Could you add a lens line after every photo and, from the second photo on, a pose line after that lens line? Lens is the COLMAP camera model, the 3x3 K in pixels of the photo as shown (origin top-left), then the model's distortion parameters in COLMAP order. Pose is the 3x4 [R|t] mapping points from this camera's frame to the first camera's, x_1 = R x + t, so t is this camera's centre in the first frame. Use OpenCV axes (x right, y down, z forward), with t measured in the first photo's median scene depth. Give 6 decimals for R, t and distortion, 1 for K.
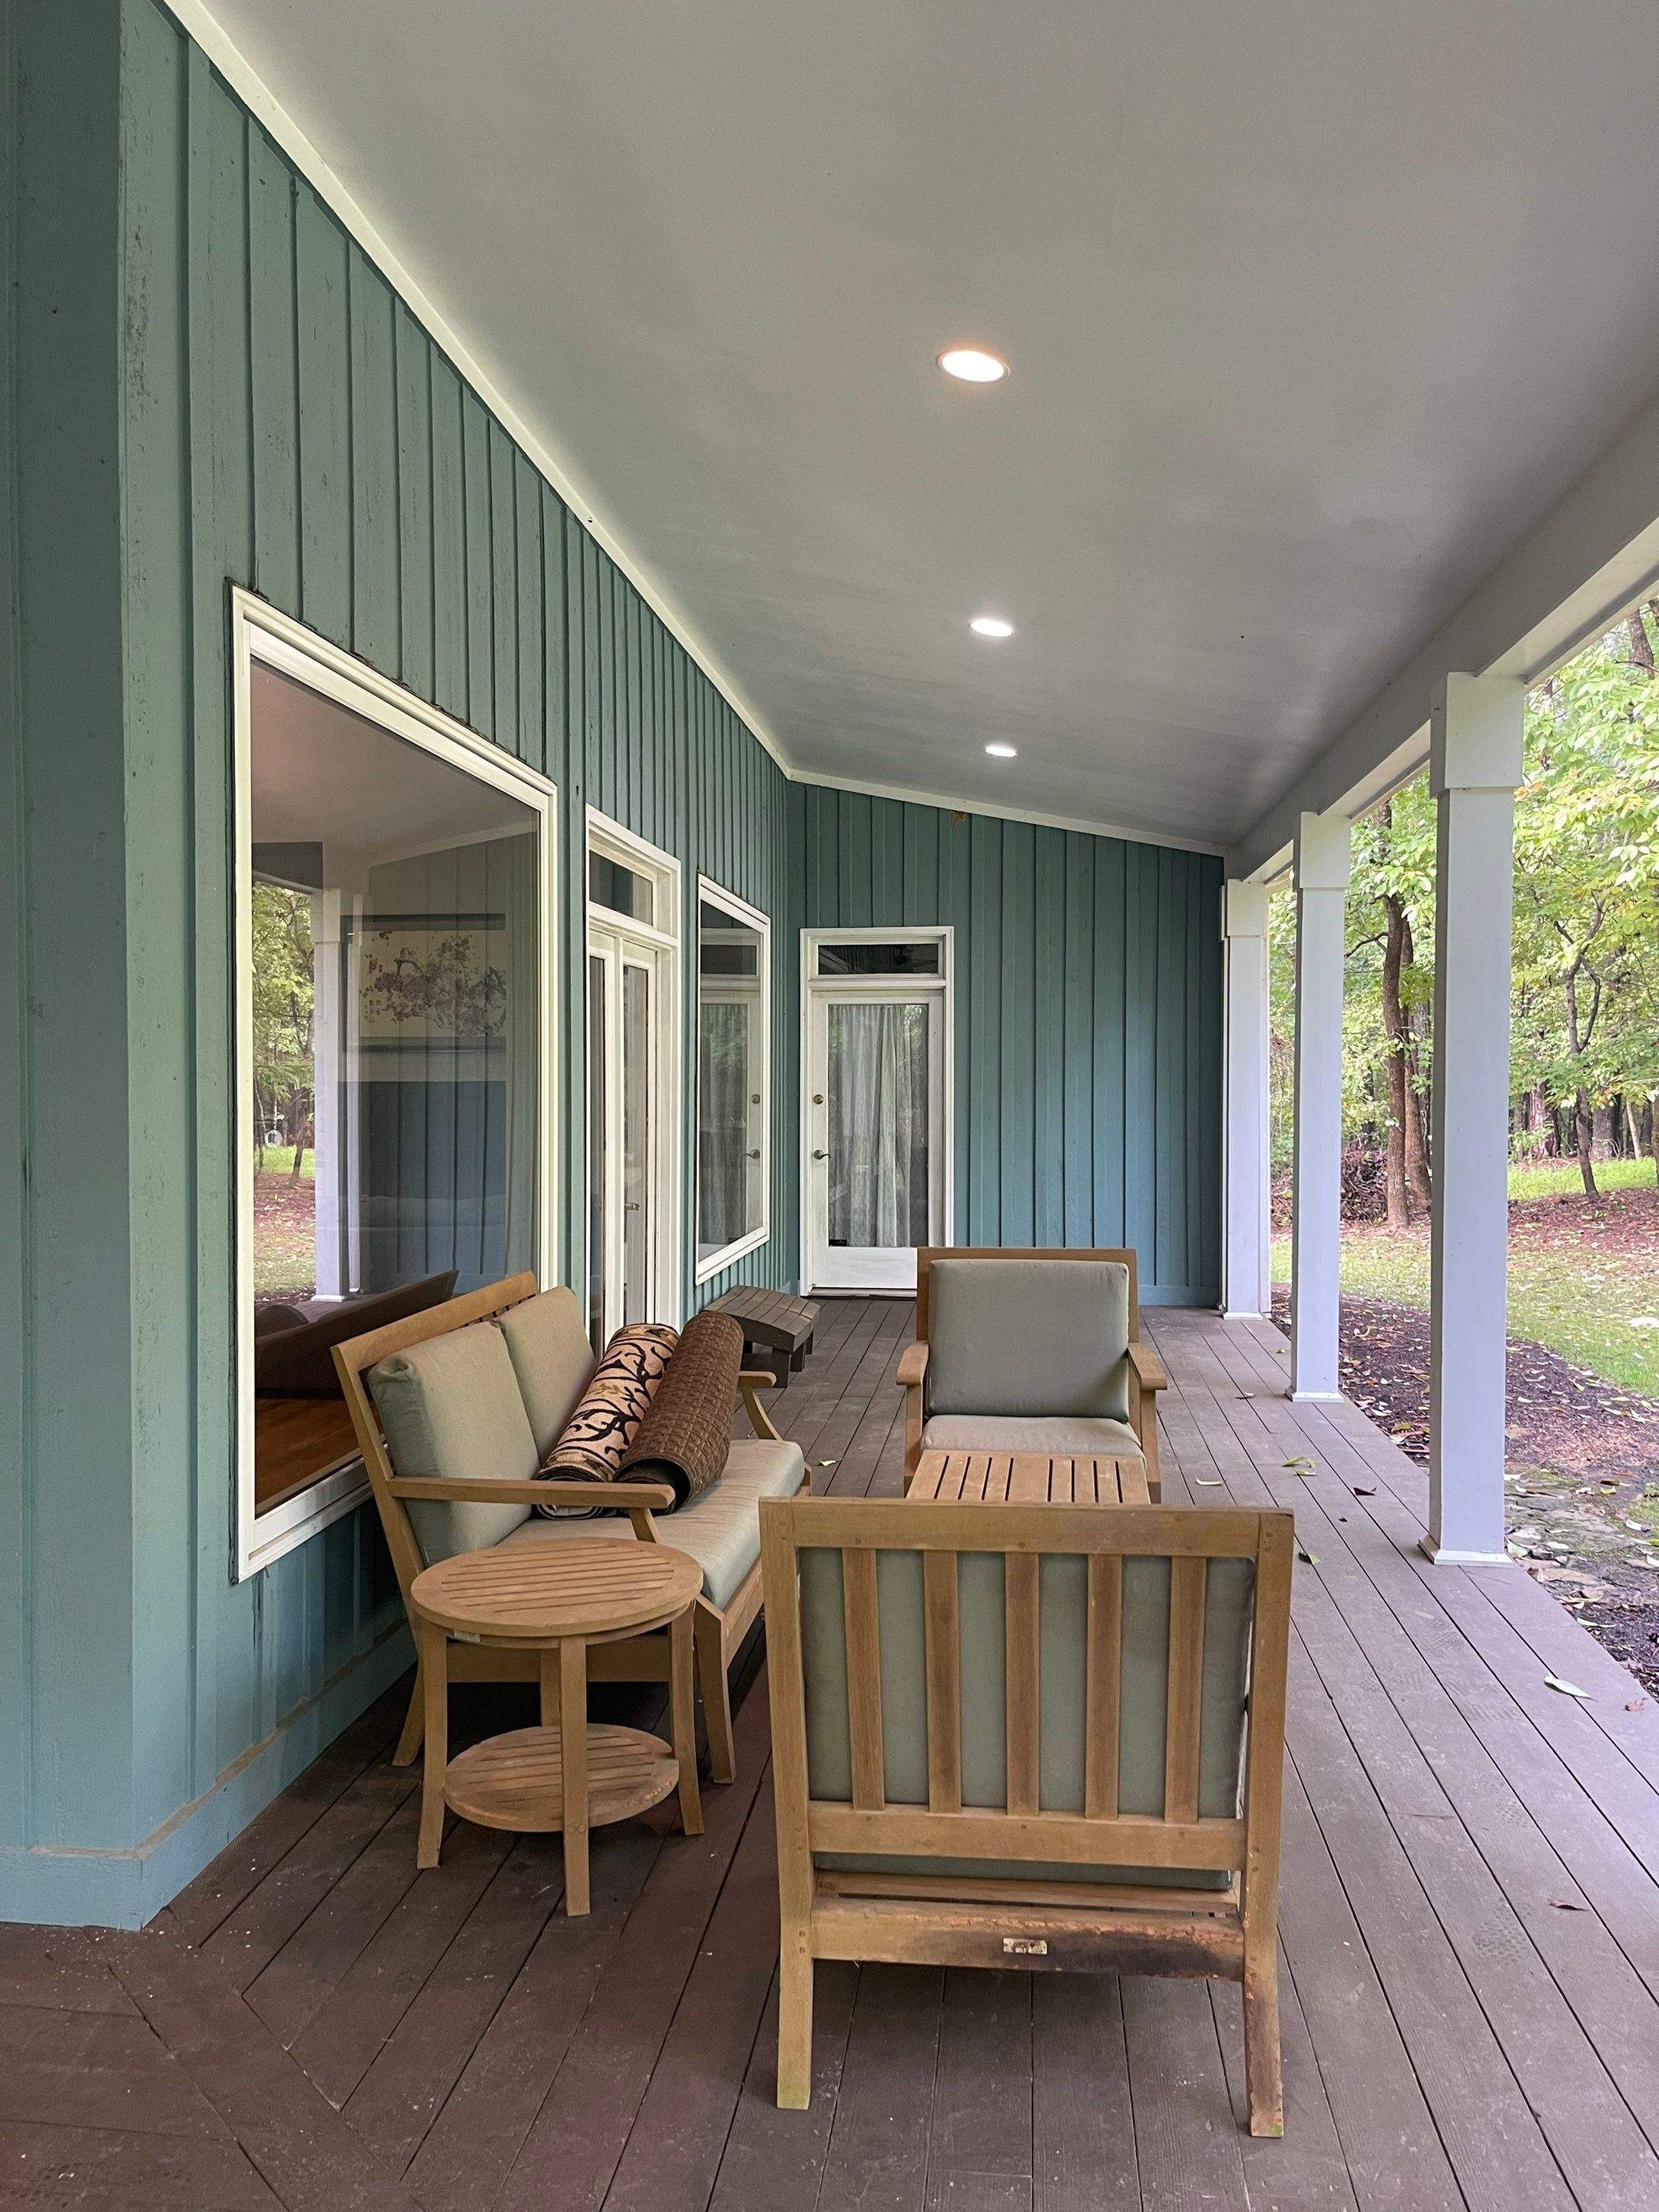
lens RADIAL K [[1693.2, 0, 831.5], [0, 1693.2, 1102.5], [0, 0, 1]] dist [0.053032, -0.074018]
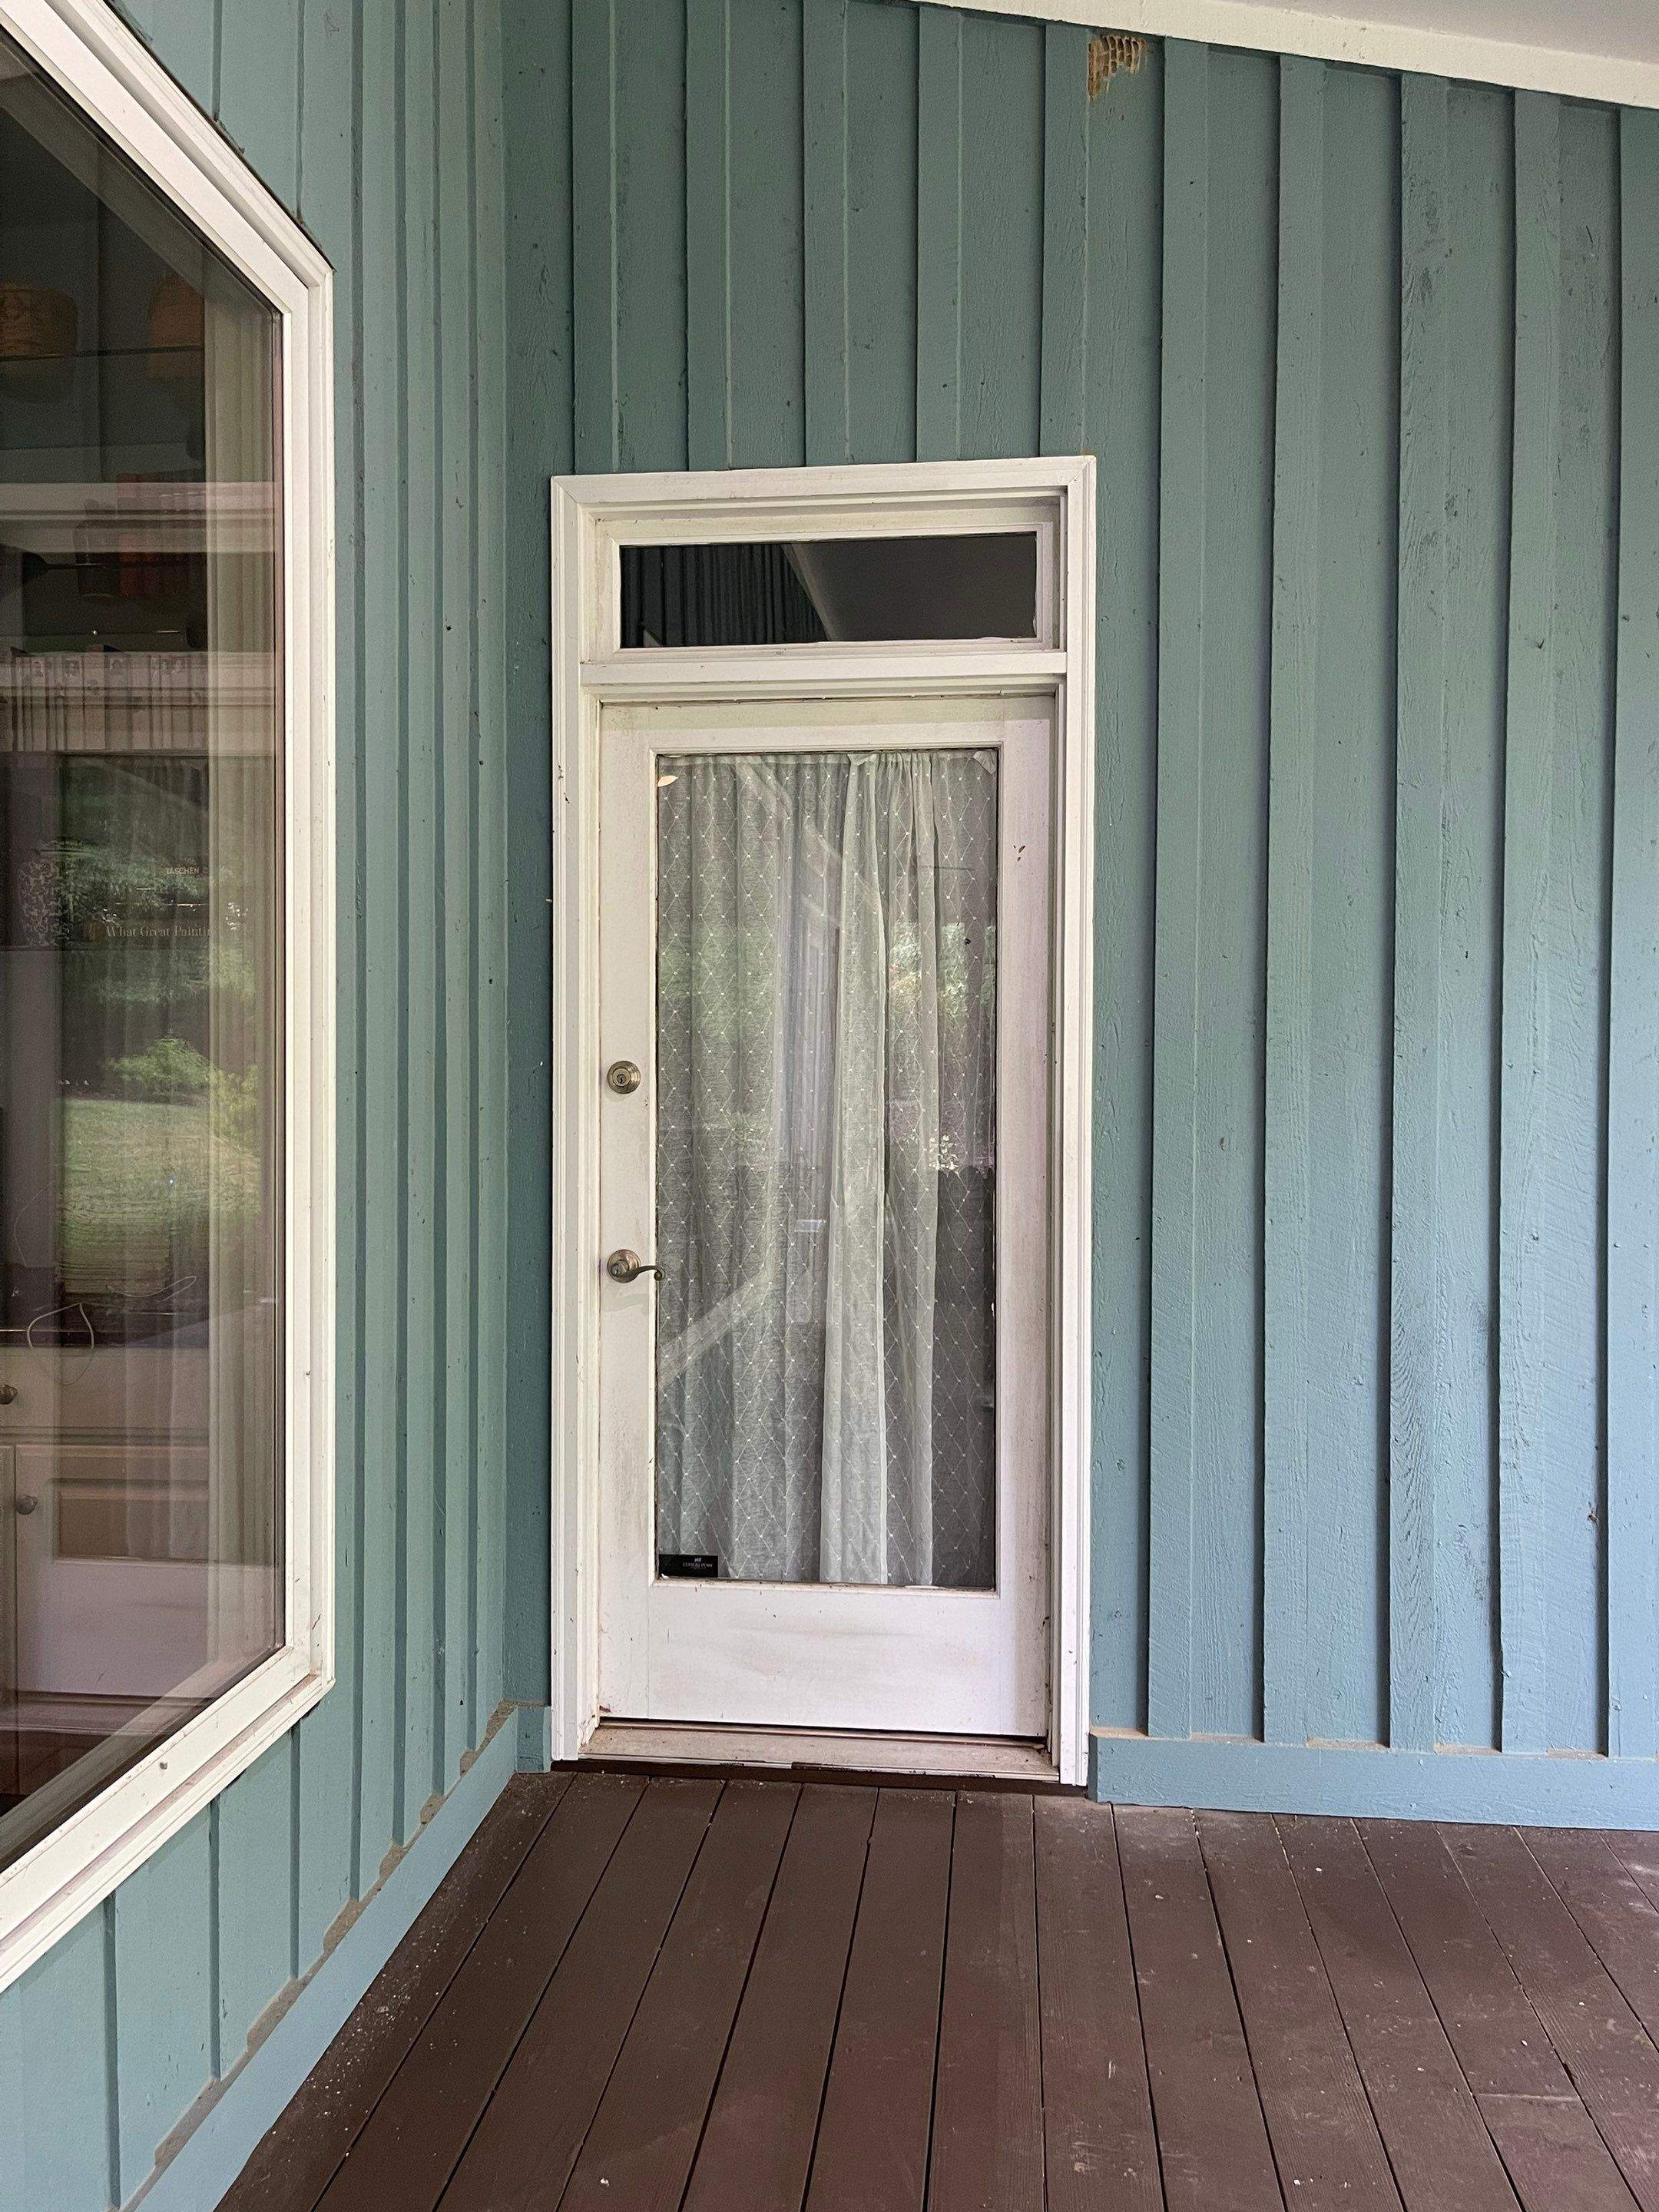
lens RADIAL K [[1693.2, 0, 823.5], [0, 1693.2, 1110.4], [0, 0, 1]] dist [0.053032, -0.074018]
pose [[0.999997, 0.001512, 0.002014, 0.028847], [-0.001549, 0.999824, 0.018673, -0.001904], [-0.001985, -0.018676, 0.999824, 0.767222]]
